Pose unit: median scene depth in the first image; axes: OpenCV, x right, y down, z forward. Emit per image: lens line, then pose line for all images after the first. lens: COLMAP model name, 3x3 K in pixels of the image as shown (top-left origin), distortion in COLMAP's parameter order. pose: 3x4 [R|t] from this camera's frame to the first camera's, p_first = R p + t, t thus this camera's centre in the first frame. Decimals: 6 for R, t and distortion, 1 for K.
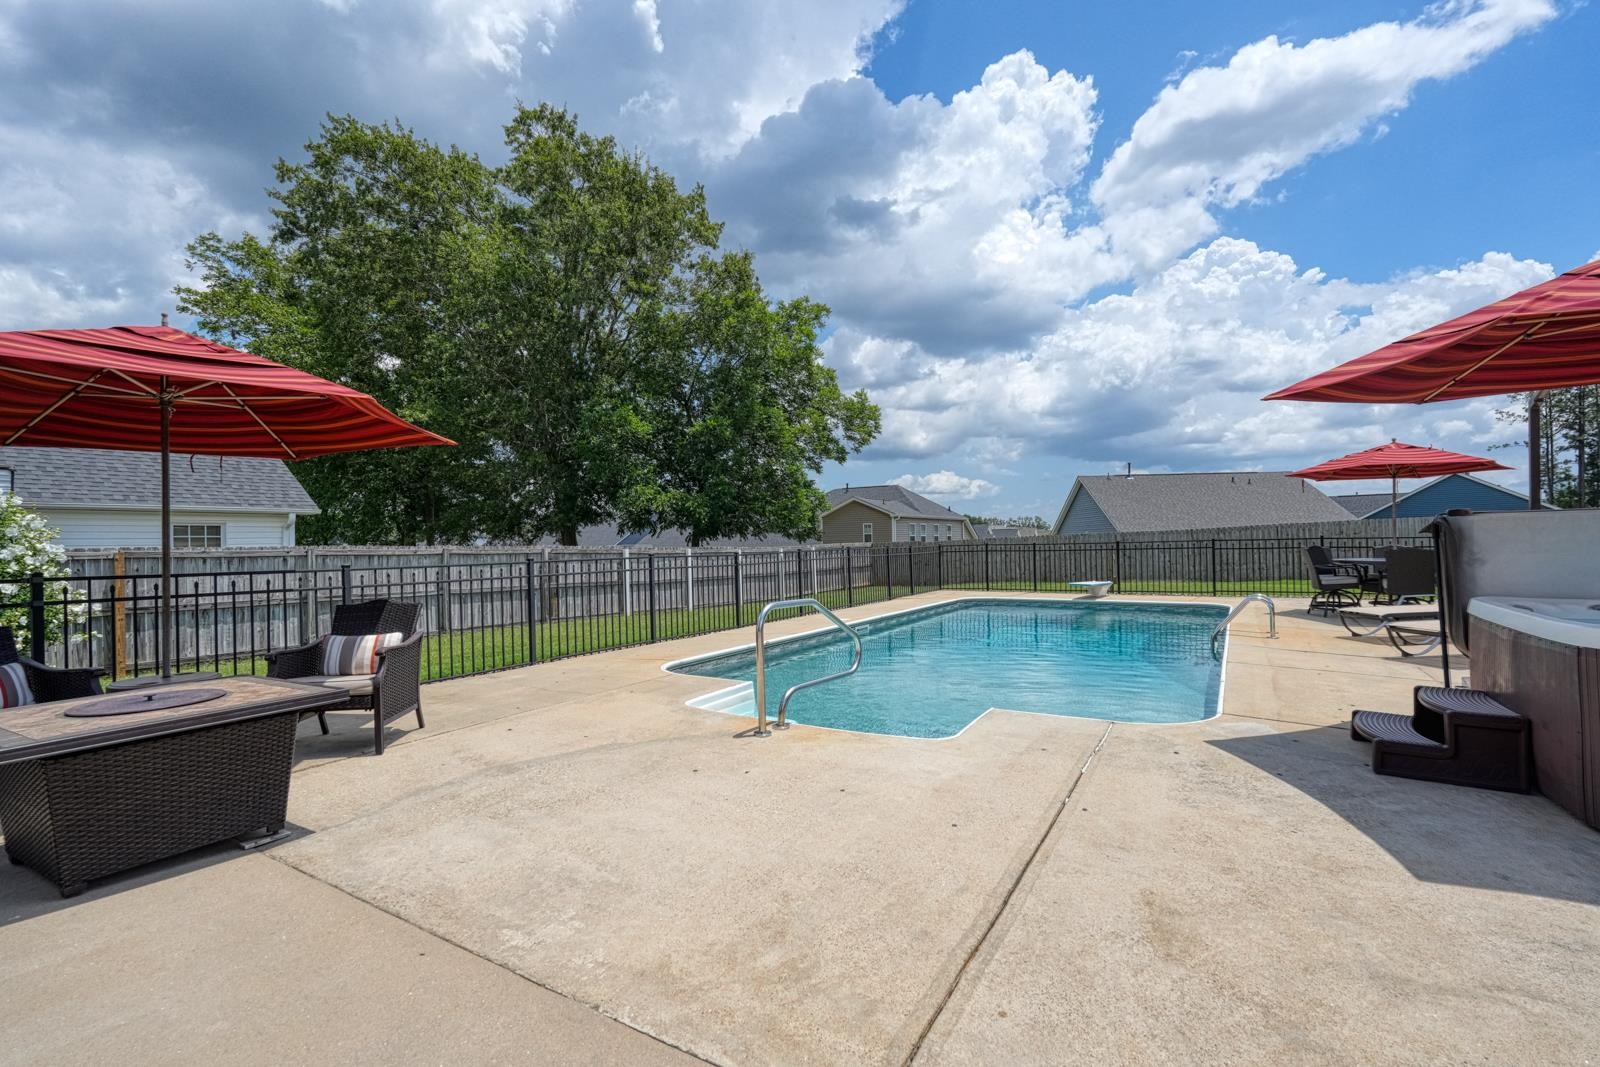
lens RADIAL K [[700.2, 0, 803.9], [0, 700.2, 531.6], [0, 0, 1]] dist [0.001558, -0.000044]
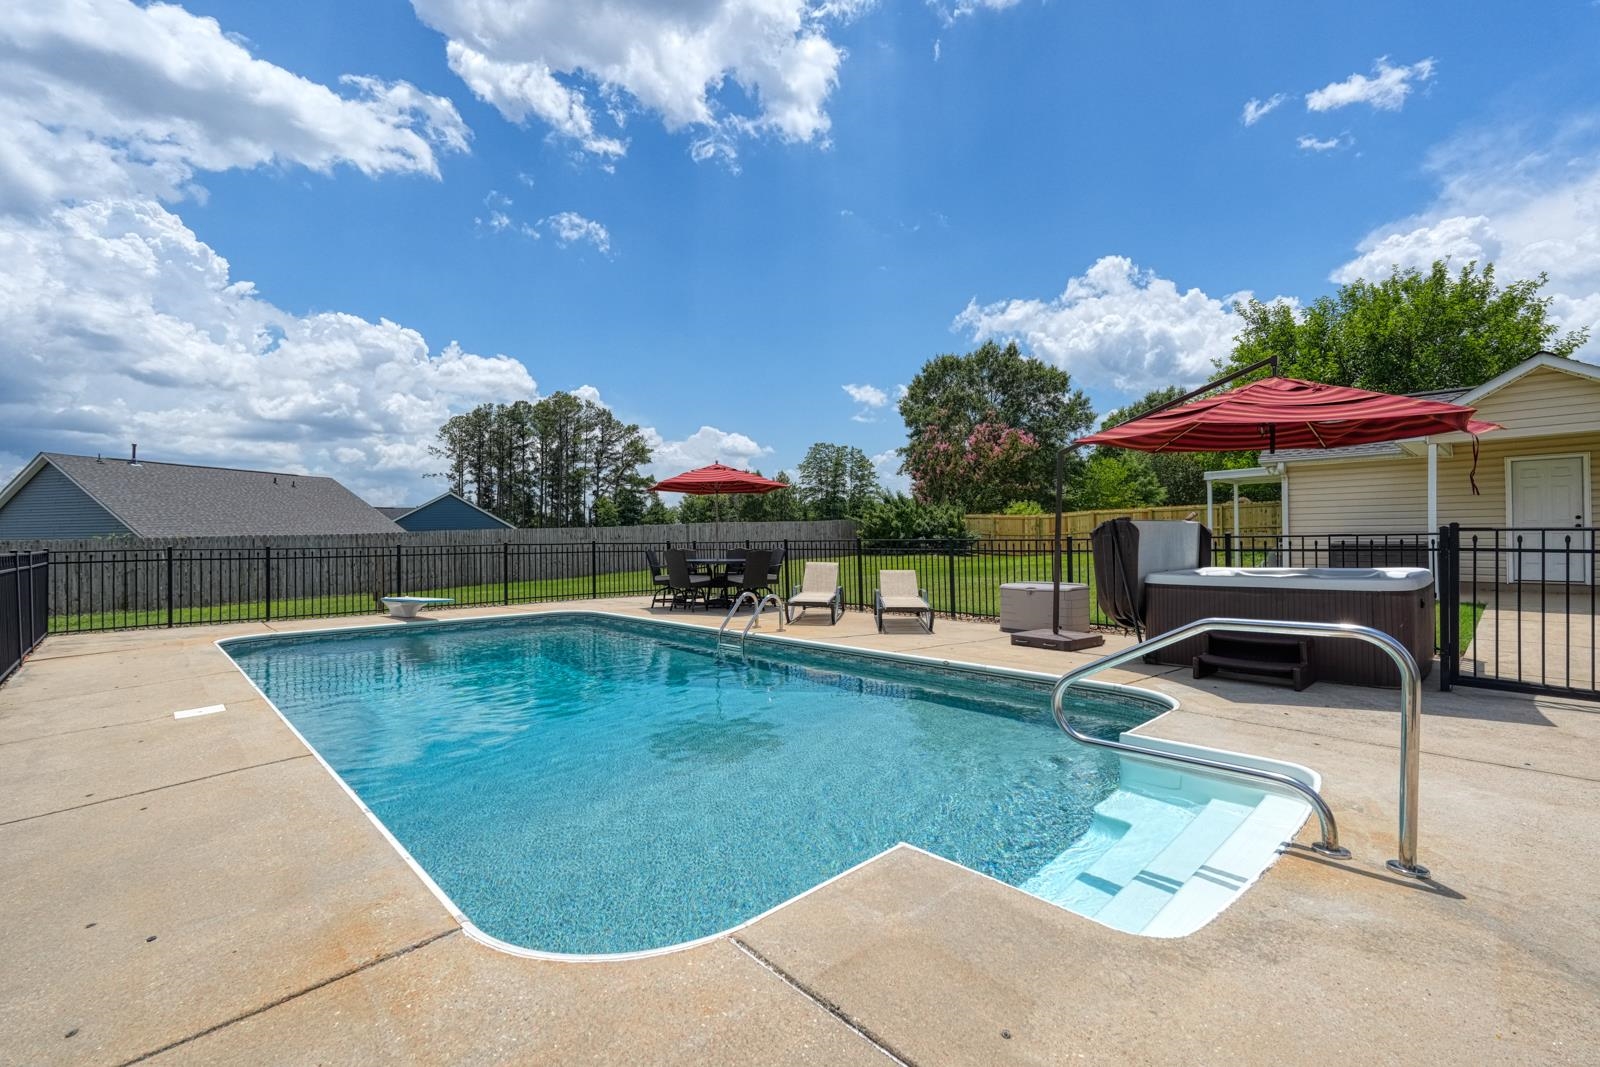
lens RADIAL K [[700.2, 0, 815.5], [0, 700.2, 536.4], [0, 0, 1]] dist [0.001558, -0.000044]
pose [[0.248981, 0.022881, 0.968238, -0.138553], [-0.012976, 0.999710, -0.020288, 0.010403], [-0.968421, -0.007513, 0.249206, 0.261088]]
